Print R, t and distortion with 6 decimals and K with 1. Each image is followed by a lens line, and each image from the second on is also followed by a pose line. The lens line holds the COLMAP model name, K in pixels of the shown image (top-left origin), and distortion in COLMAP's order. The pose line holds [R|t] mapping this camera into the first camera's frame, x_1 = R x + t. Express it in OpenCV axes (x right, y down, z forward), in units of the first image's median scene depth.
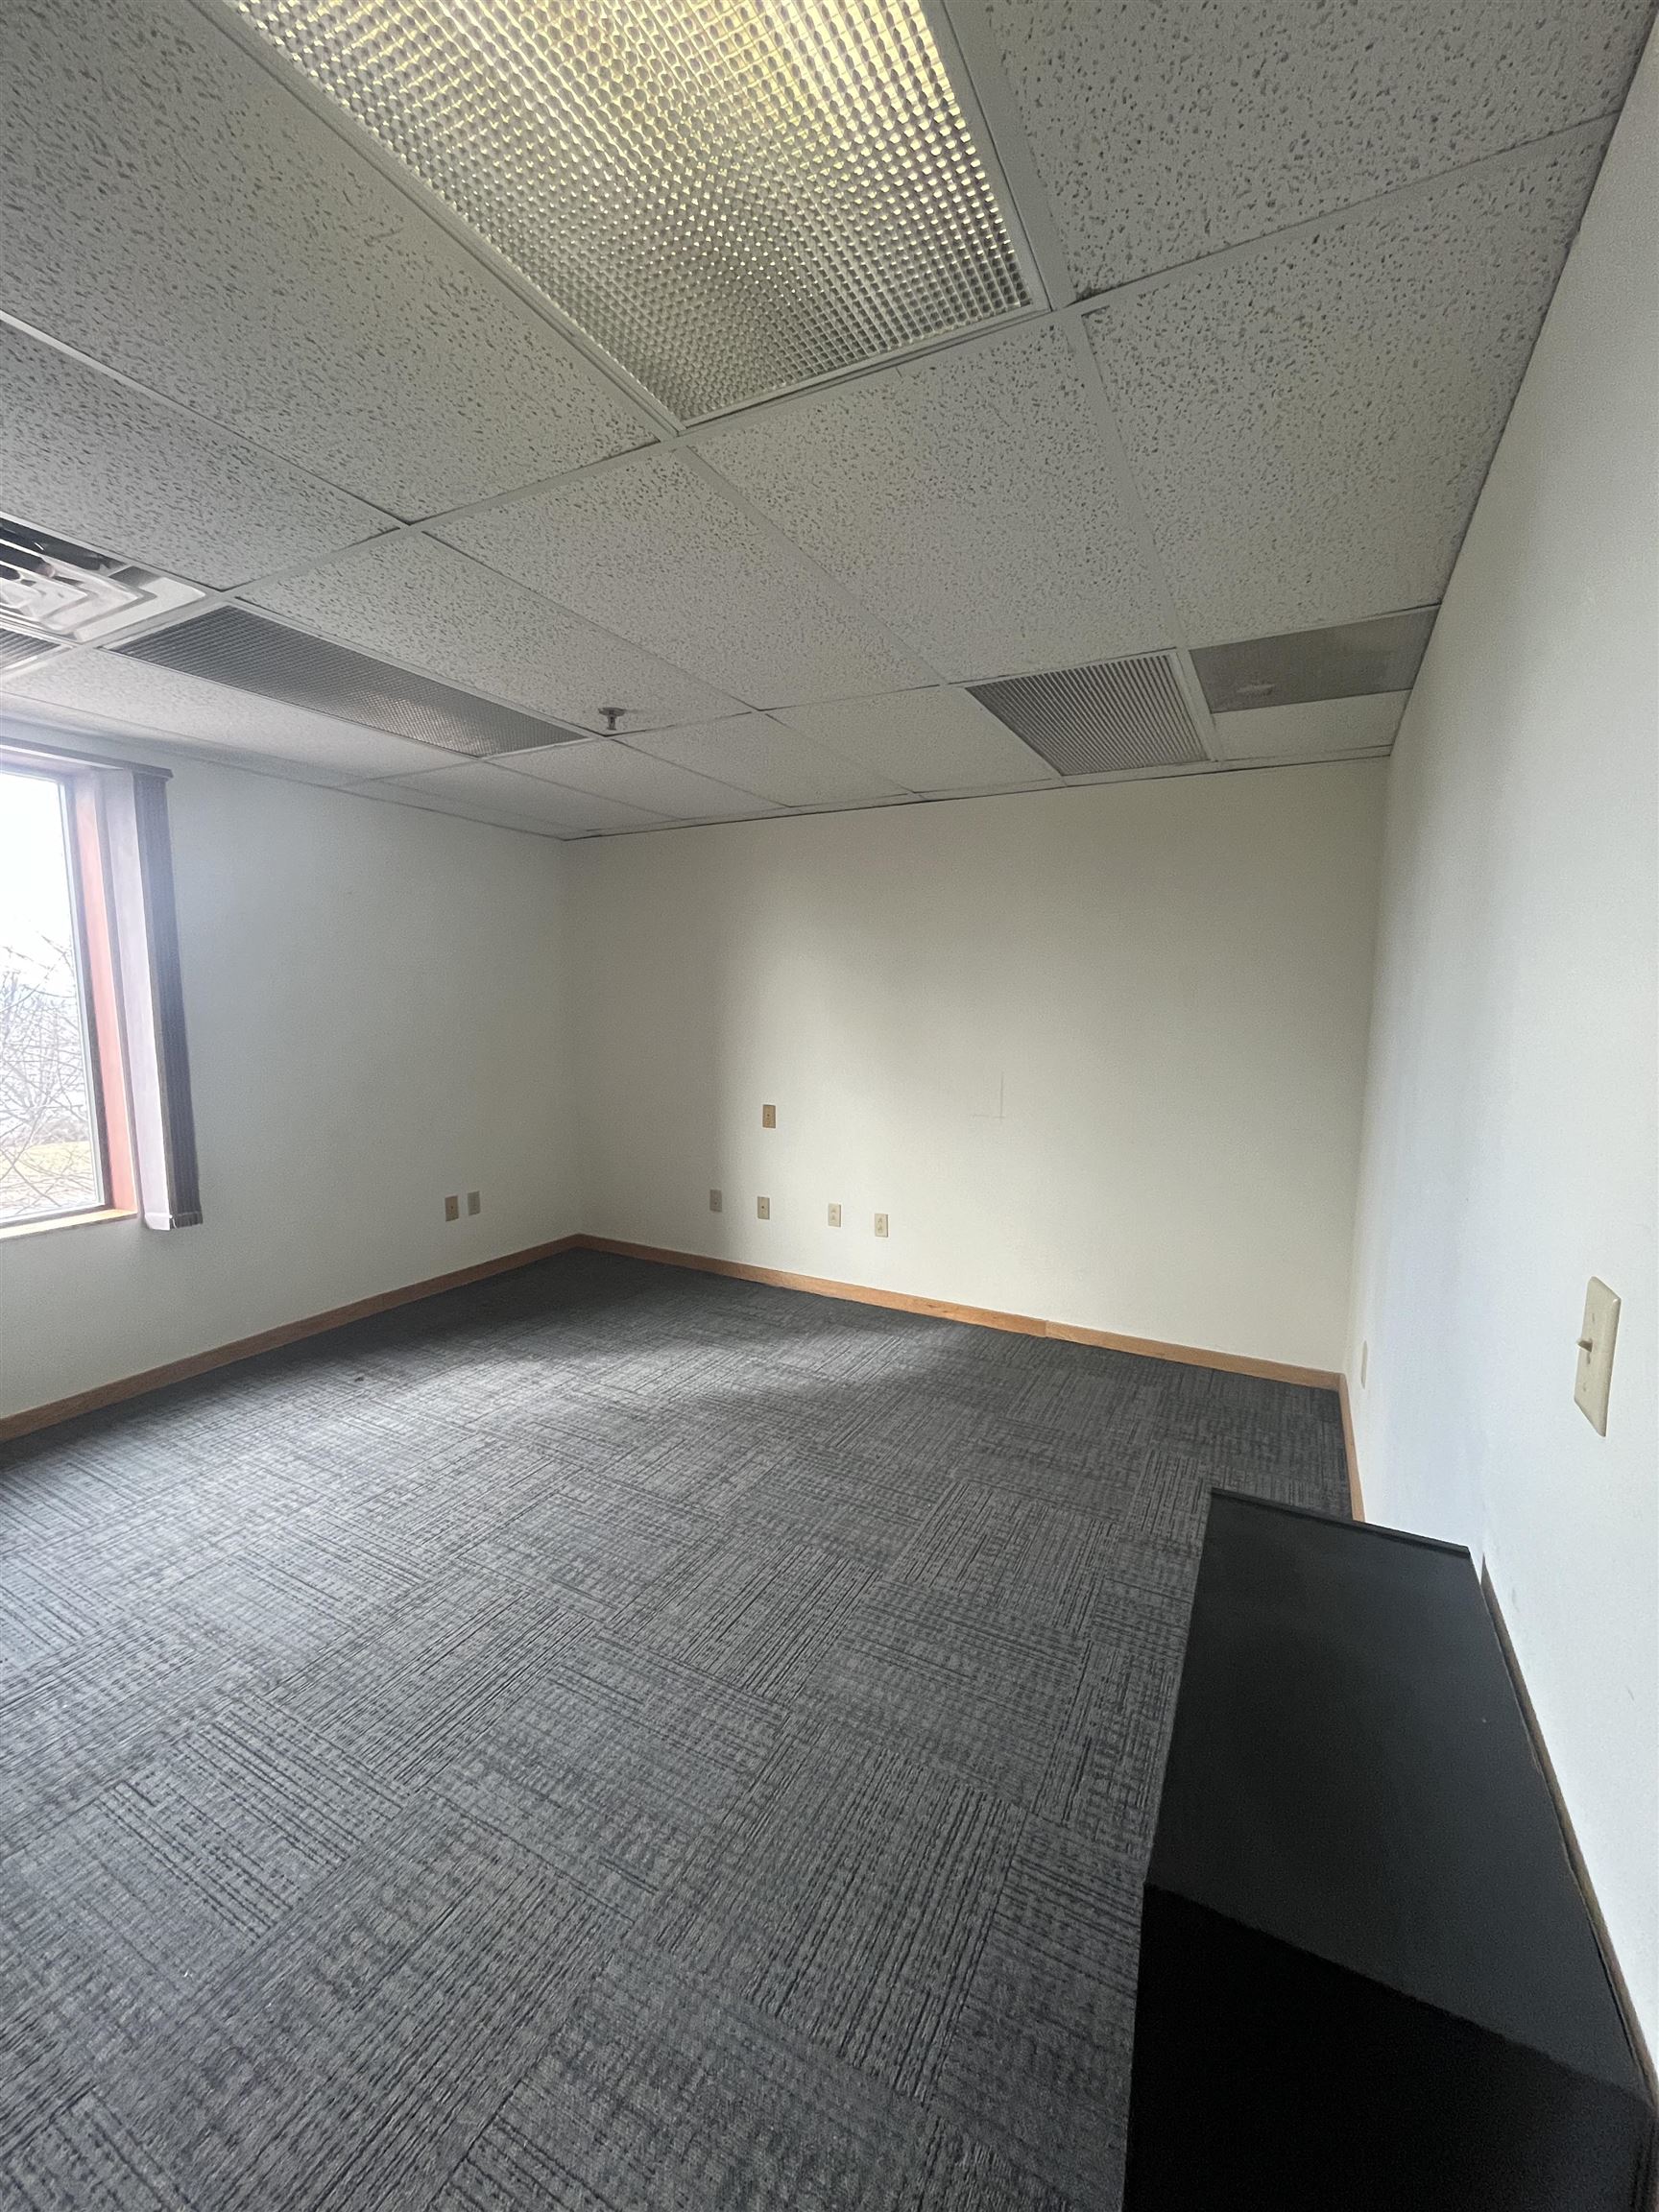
lens RADIAL K [[888.0, 0, 829.5], [0, 888.0, 1106.0], [0, 0, 1]] dist [-0.003118, -0.000734]
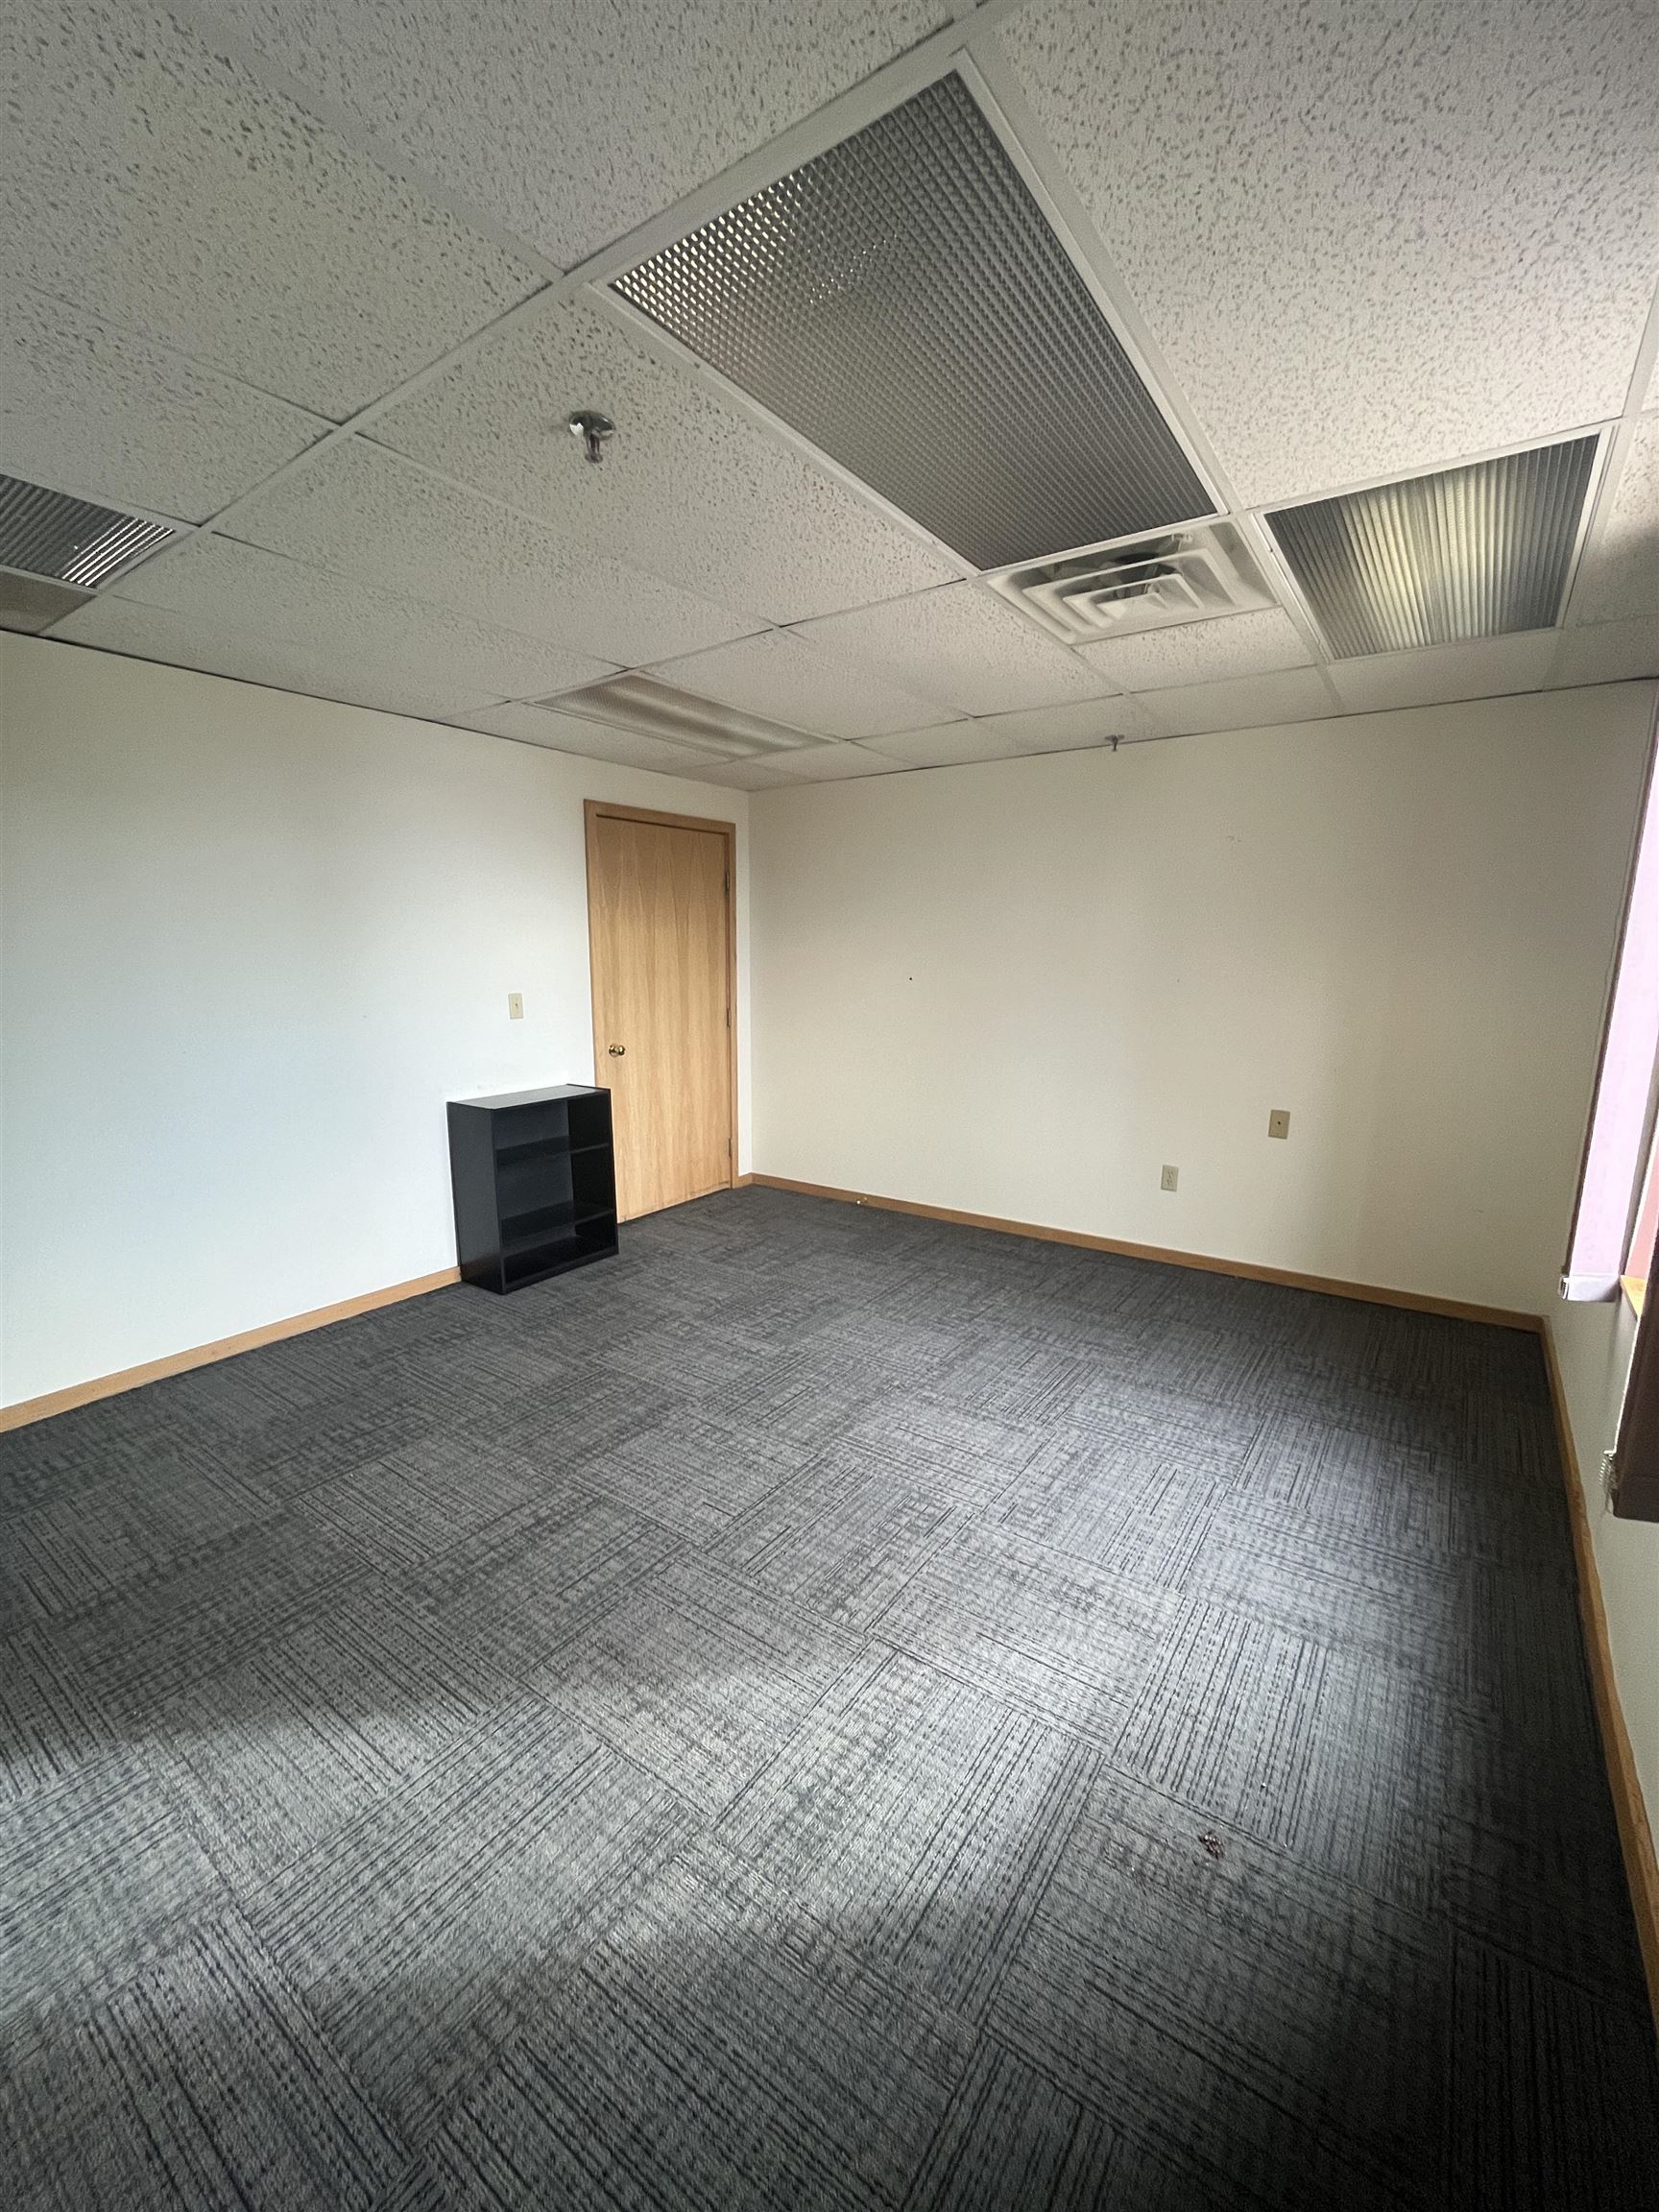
lens RADIAL K [[897.5, 0, 827.6], [0, 897.5, 1101.7], [0, 0, 1]] dist [-0.001810, -0.000374]
pose [[-0.989634, -0.033383, 0.139681, -0.457964], [0.008160, 0.957967, 0.286763, -0.182720], [-0.143382, 0.284931, -0.947764, 1.541253]]
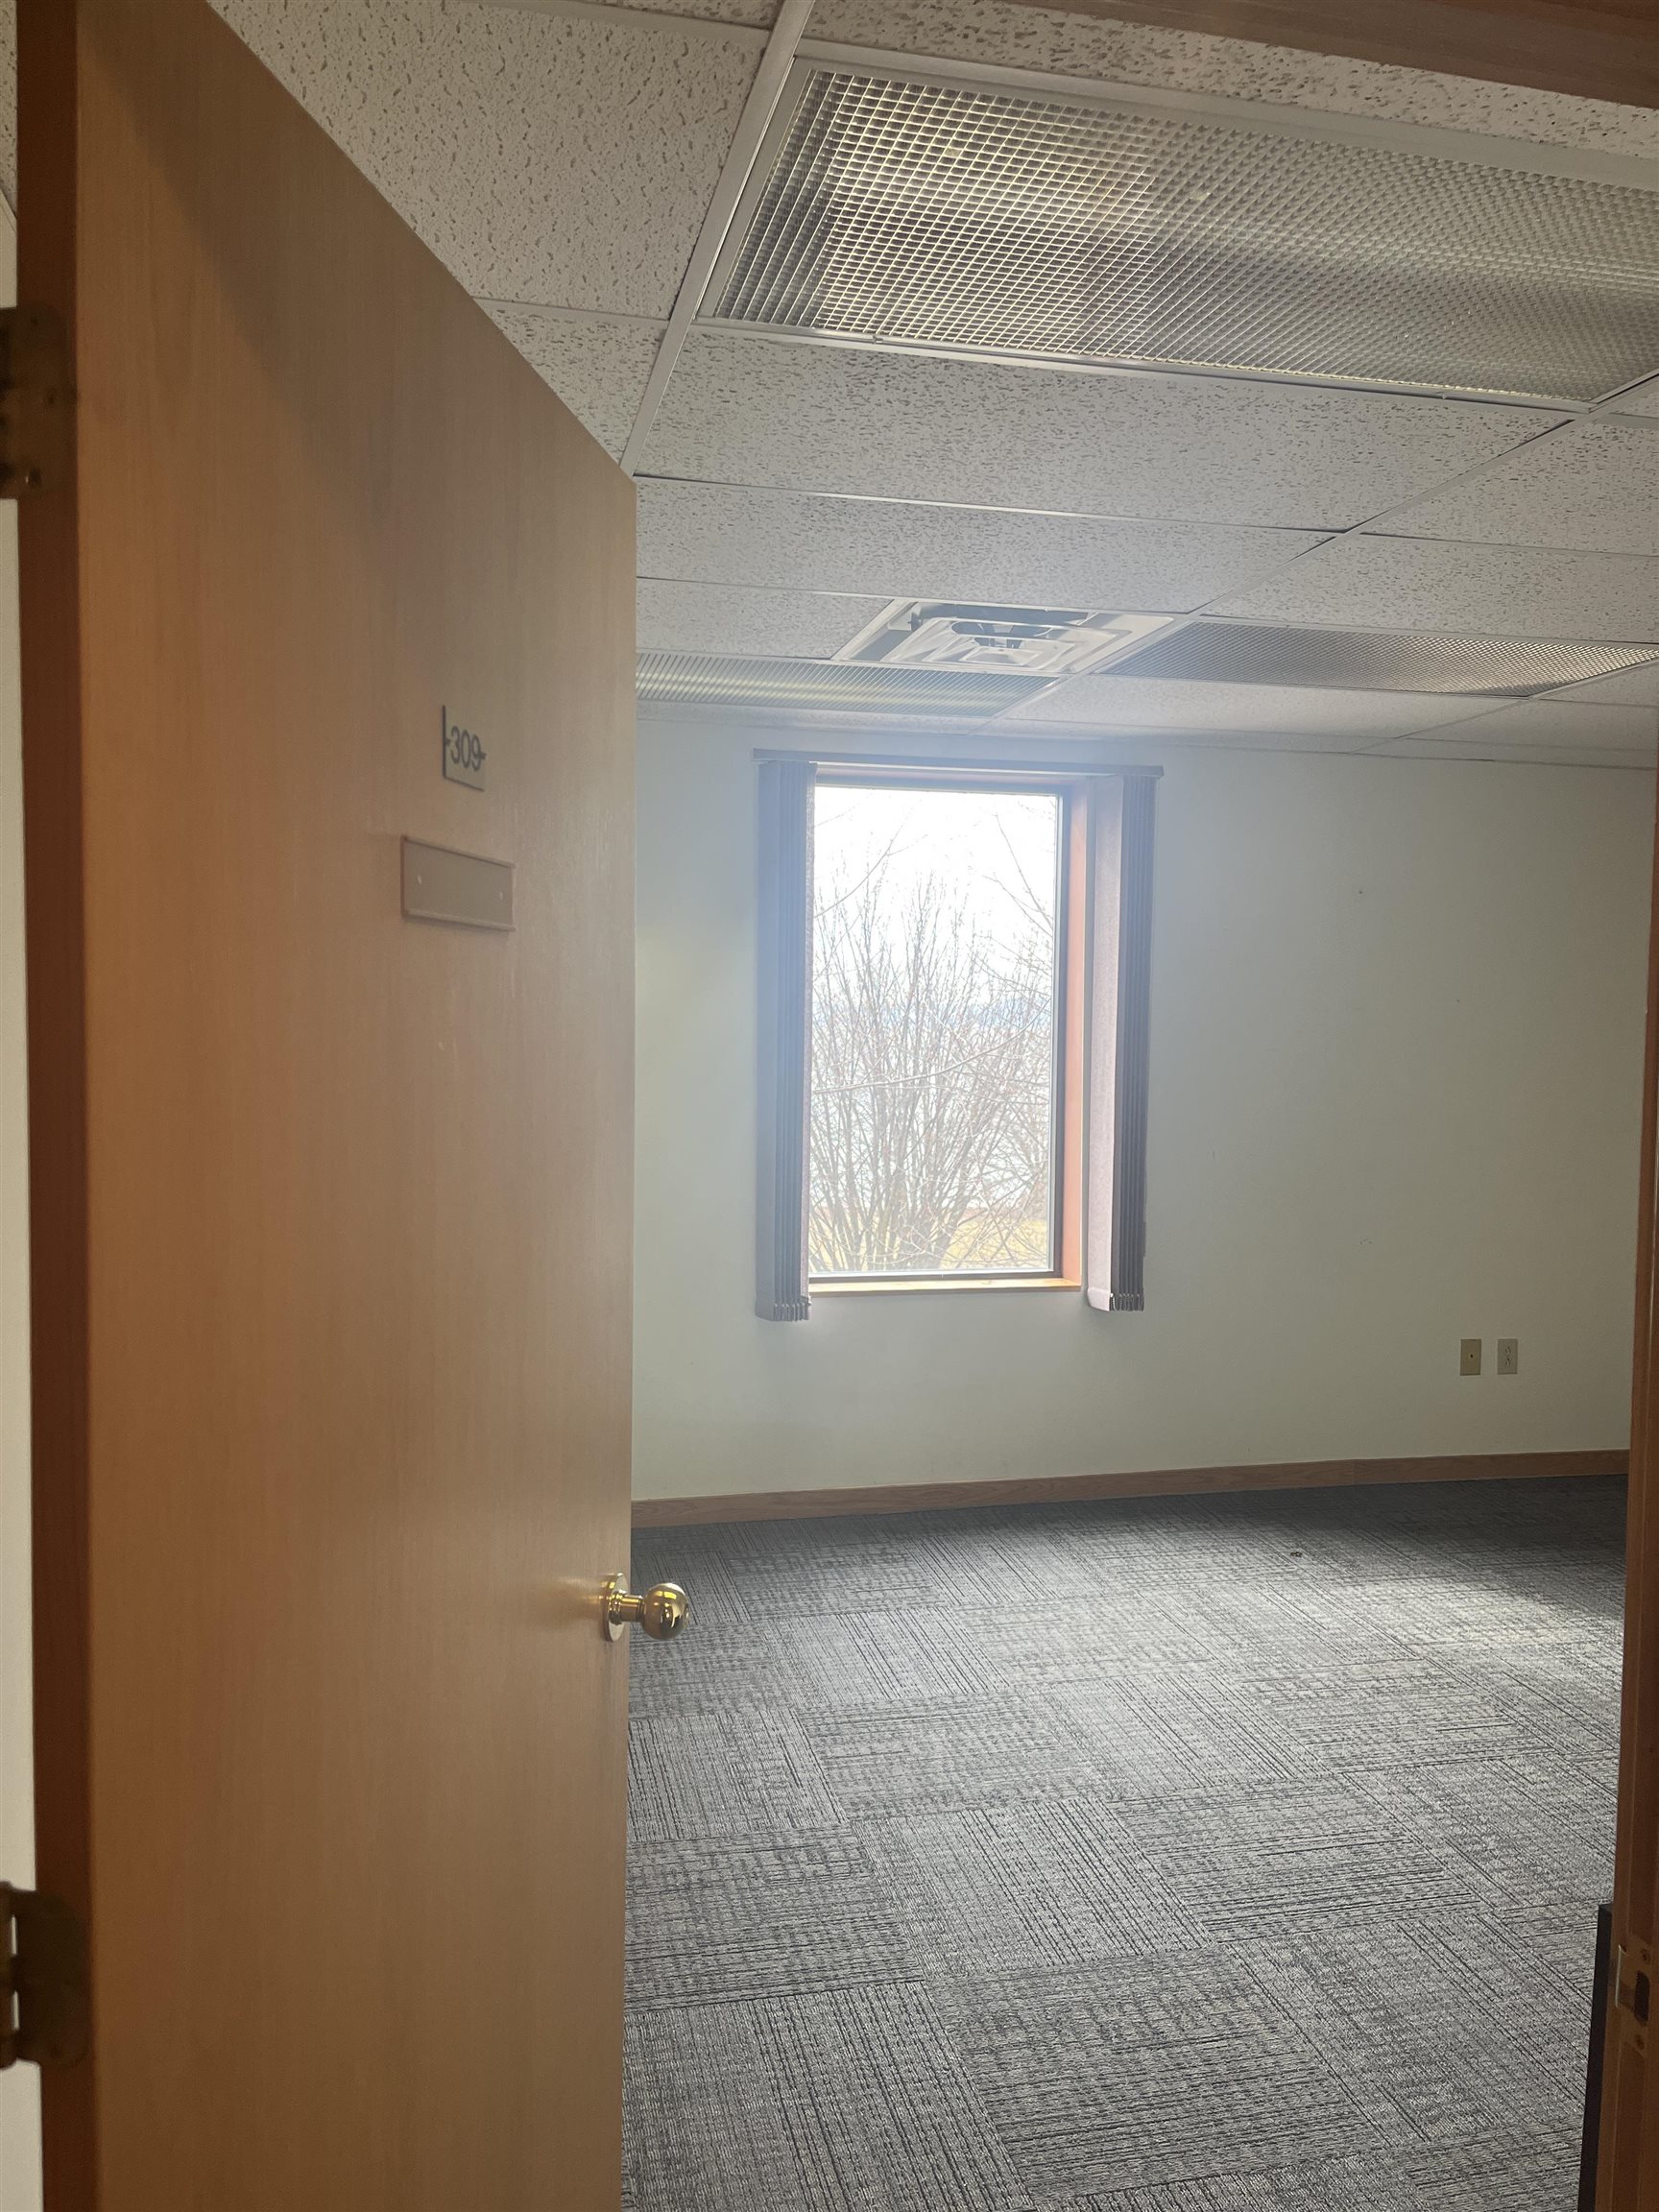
lens RADIAL K [[1670.4, 0, 829.5], [0, 1670.4, 1106.0], [0, 0, 1]] dist [0.039804, -0.002964]
pose [[0.649800, 0.046500, -0.758681, 0.297522], [-0.098521, 0.994860, -0.023406, 0.010733], [0.753693, 0.089955, 0.651042, -0.267165]]
